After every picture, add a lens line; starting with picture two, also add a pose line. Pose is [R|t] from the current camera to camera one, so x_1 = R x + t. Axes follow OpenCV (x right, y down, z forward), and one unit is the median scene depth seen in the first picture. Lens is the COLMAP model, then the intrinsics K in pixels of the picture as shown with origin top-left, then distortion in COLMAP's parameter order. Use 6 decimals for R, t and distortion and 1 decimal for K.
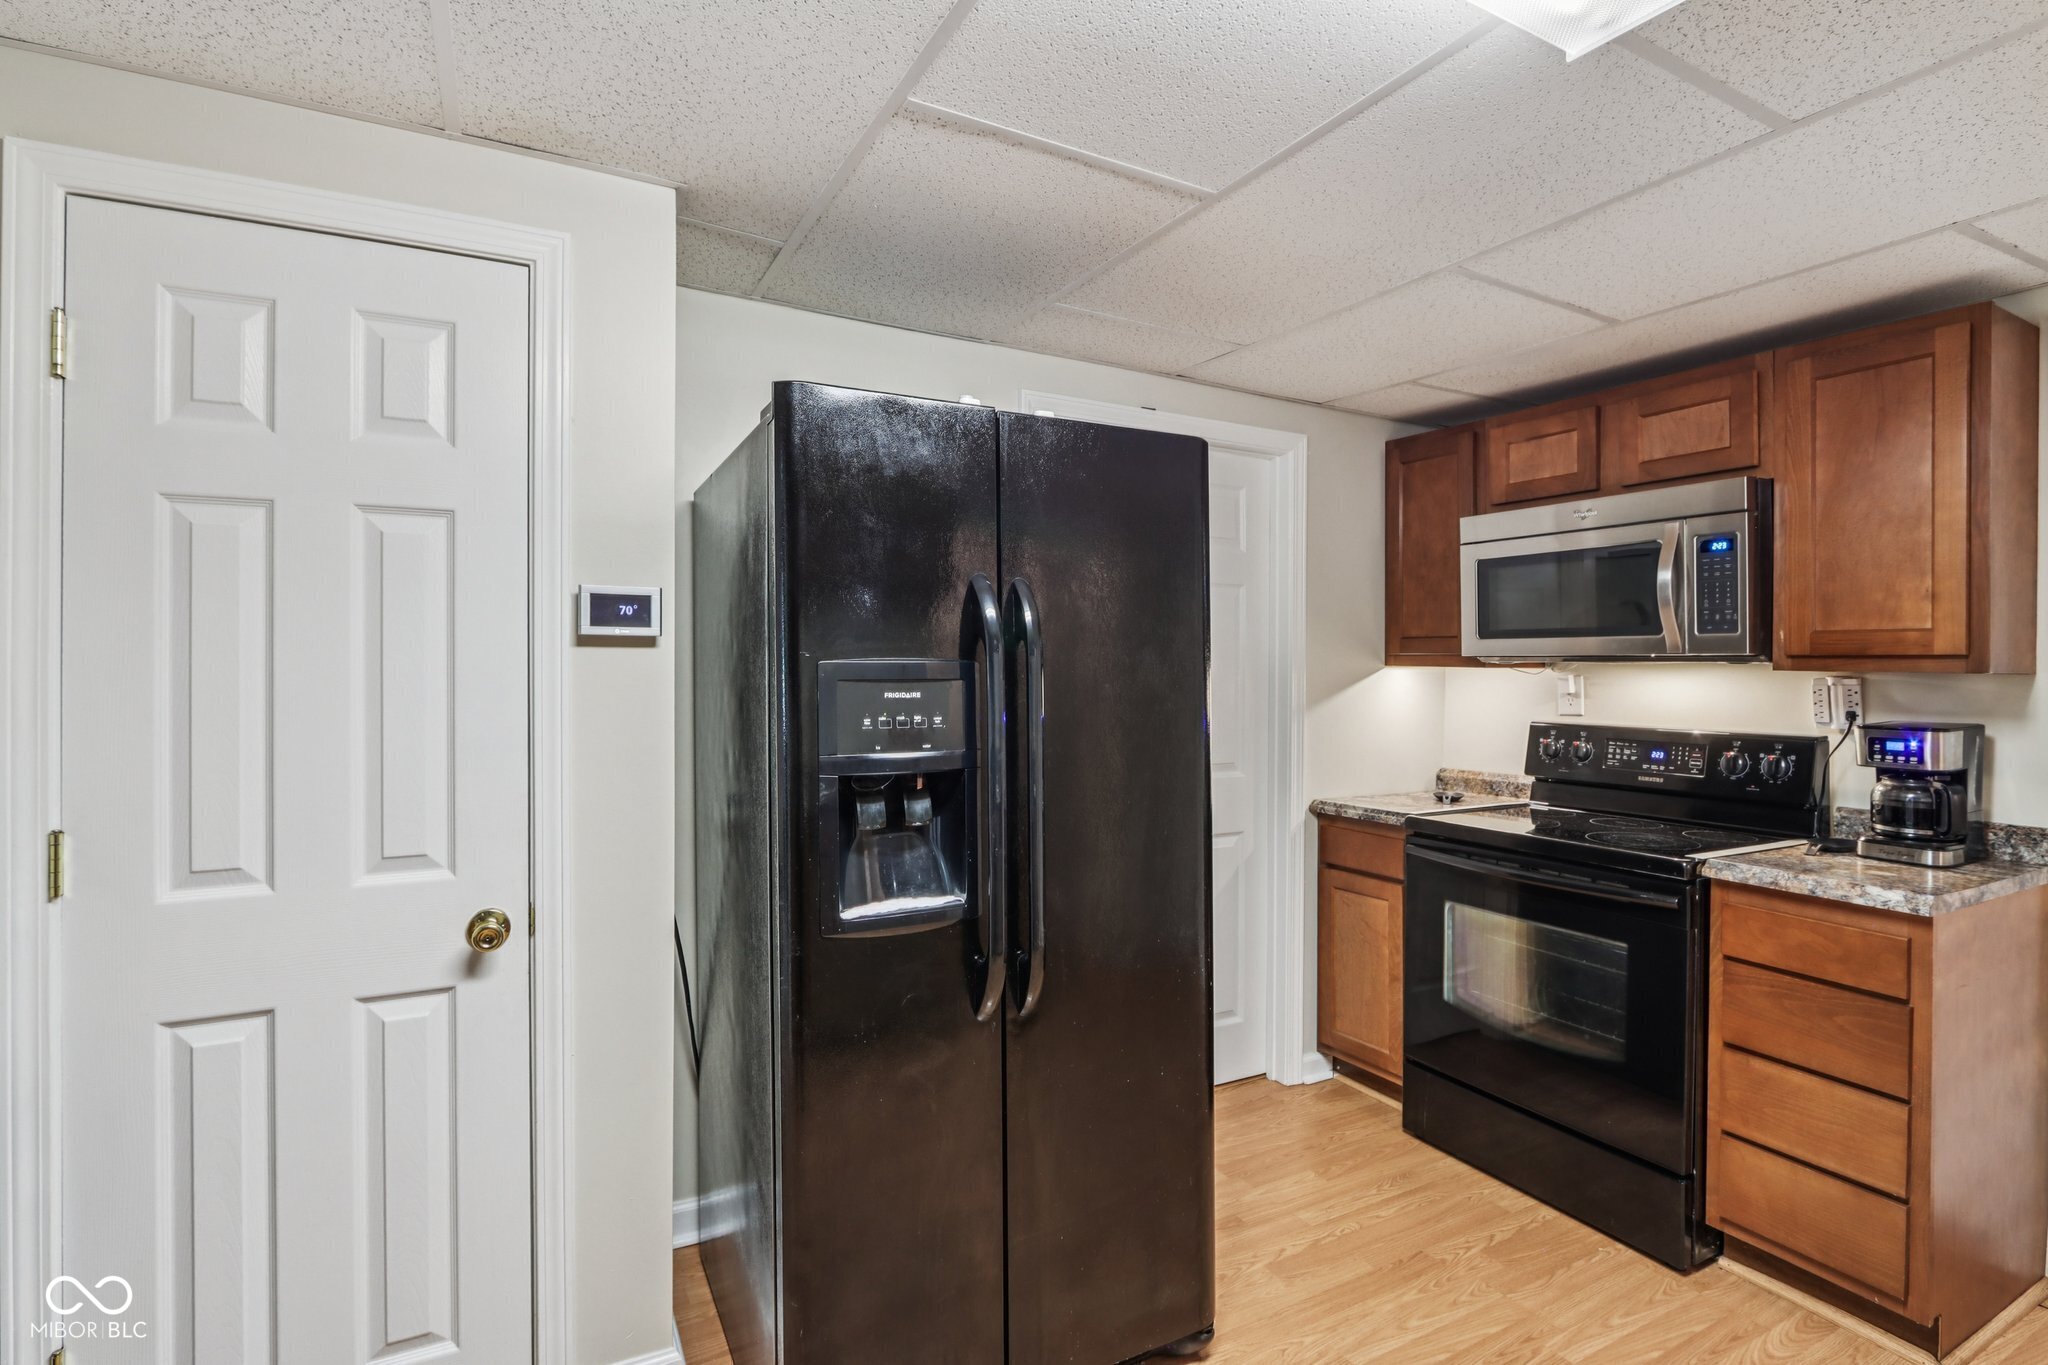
lens RADIAL K [[963.4, 0, 1024.0], [0, 963.4, 682.5], [0, 0, 1]] dist [-0.025808, 0.013367]
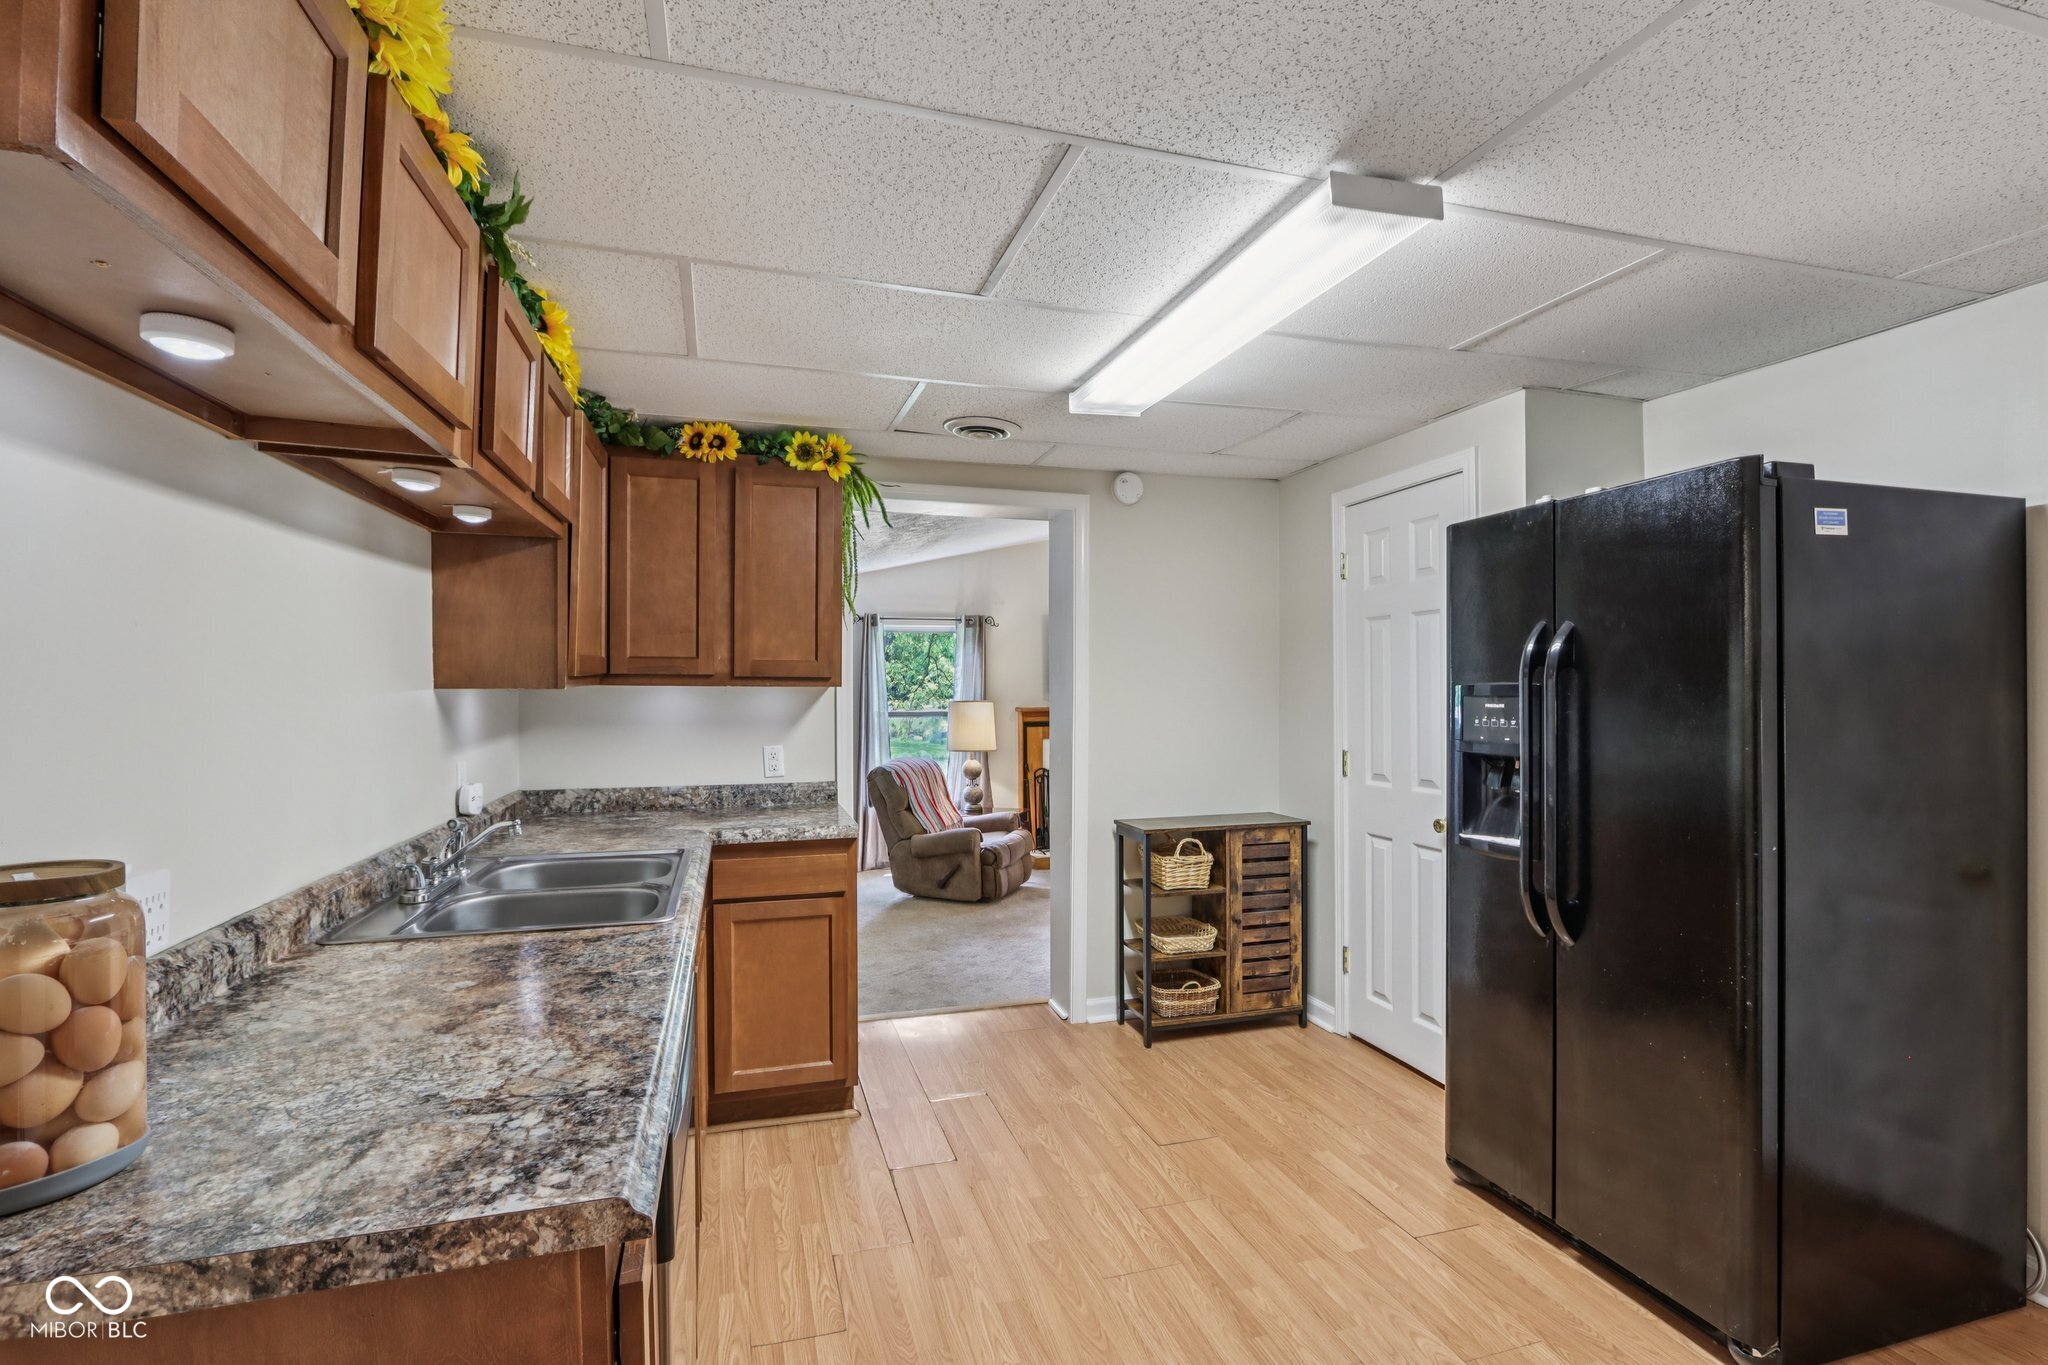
lens RADIAL K [[945.7, 0, 1022.7], [0, 945.7, 701.1], [0, 0, 1]] dist [-0.019102, 0.000278]
pose [[-0.189143, 0.010249, -0.981896, 1.531484], [-0.003489, 0.999932, 0.011109, -0.008253], [0.981943, 0.005527, -0.189095, 0.537698]]
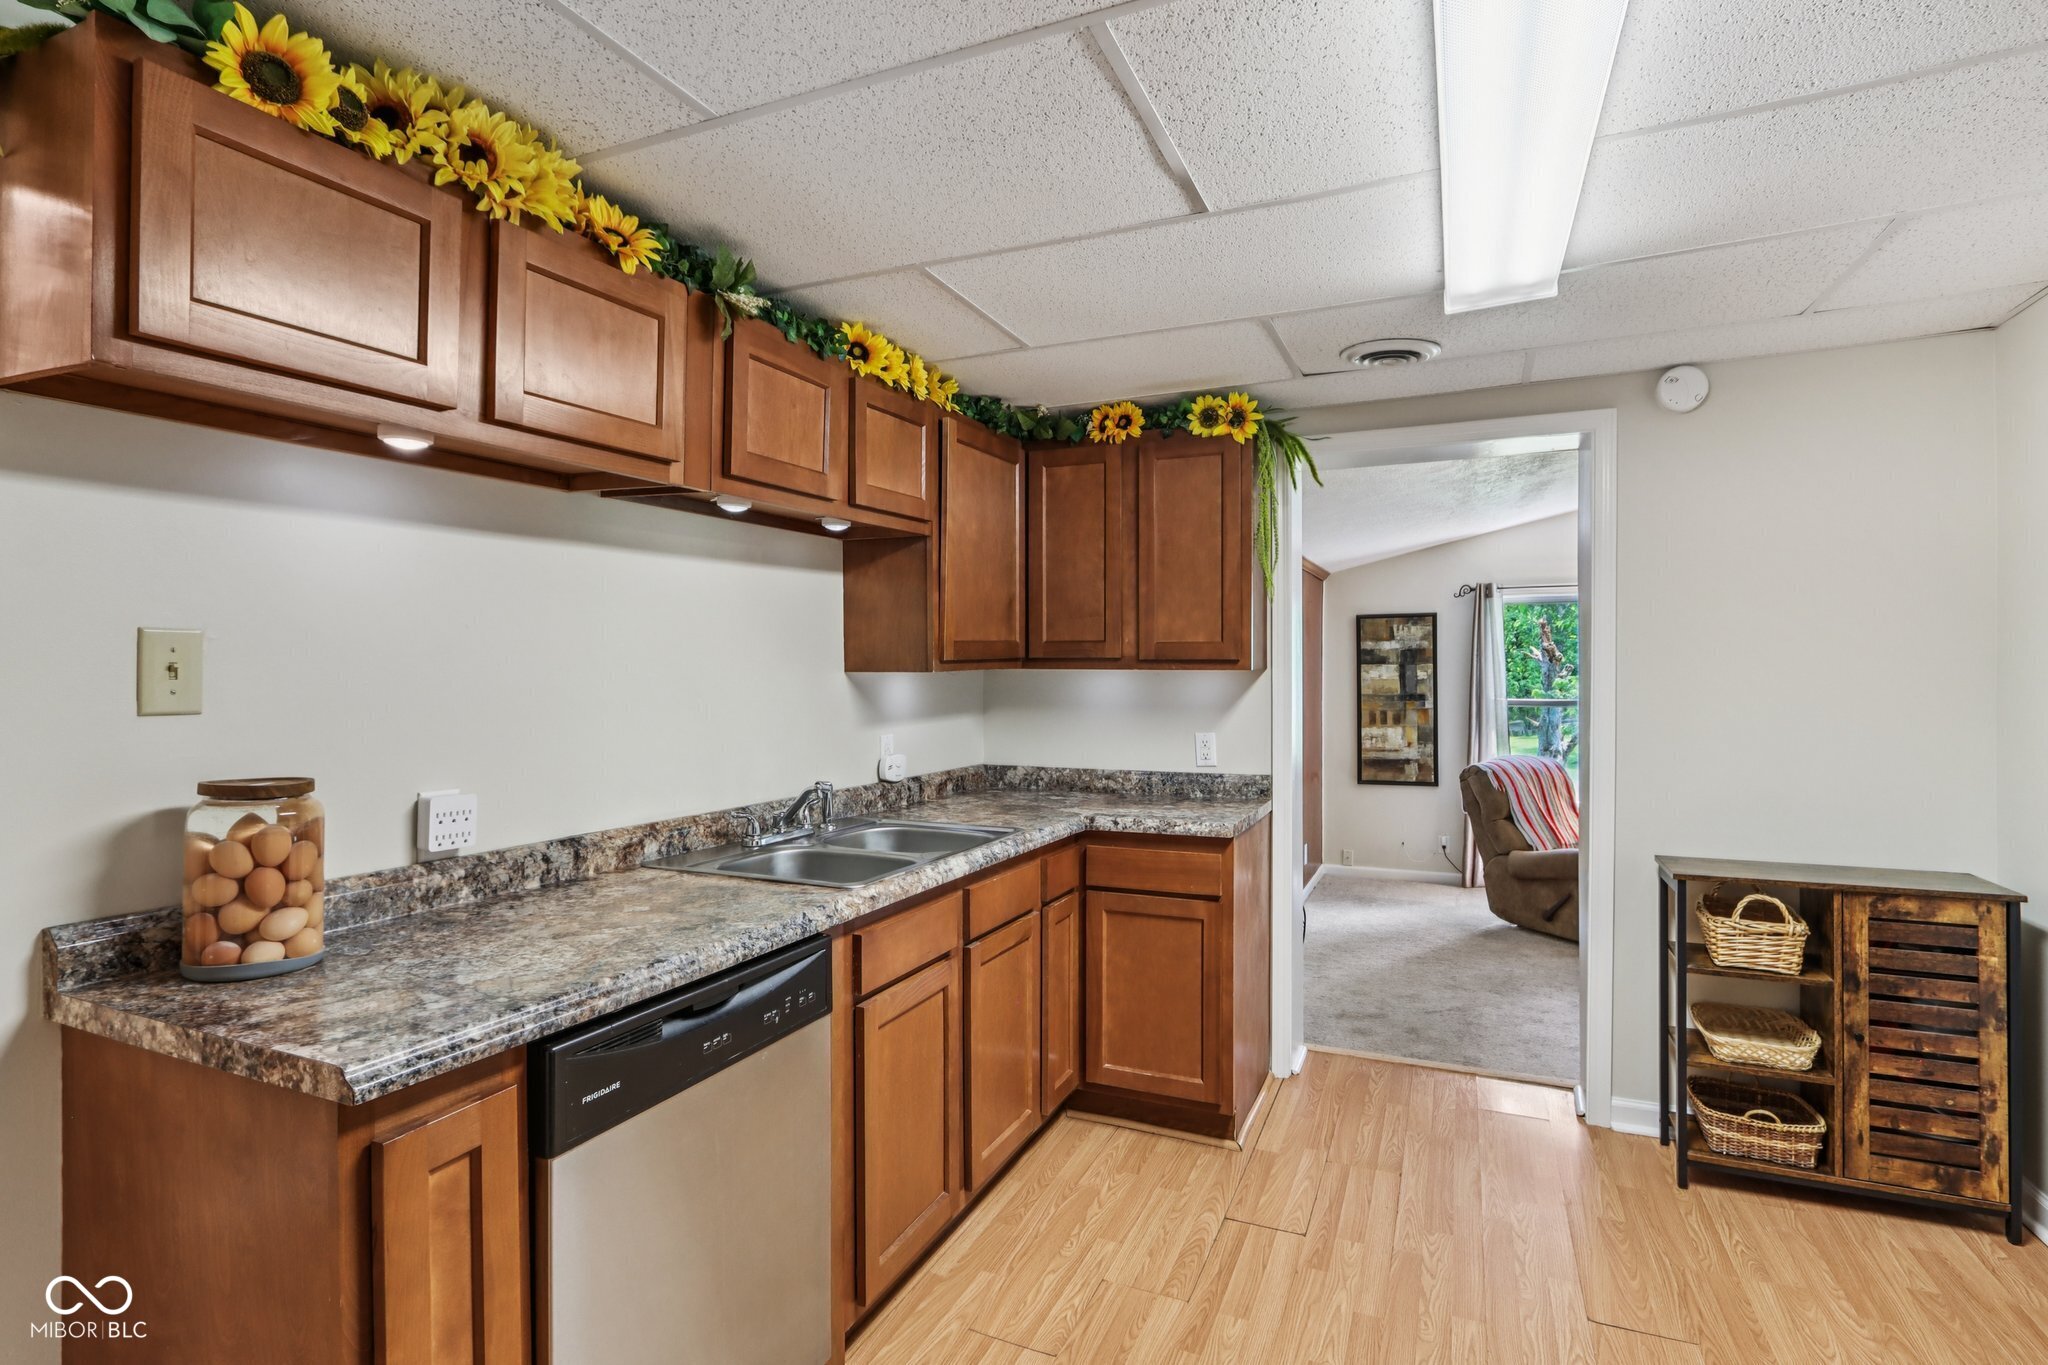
lens RADIAL K [[1003.2, 0, 1015.5], [0, 1003.2, 670.5], [0, 0, 1]] dist [-0.027312, 0.006592]
pose [[-0.788992, -0.003976, -0.614391, 1.154067], [-0.004931, 0.999988, -0.000138, -0.011560], [0.614384, 0.002921, -0.789002, 1.029983]]
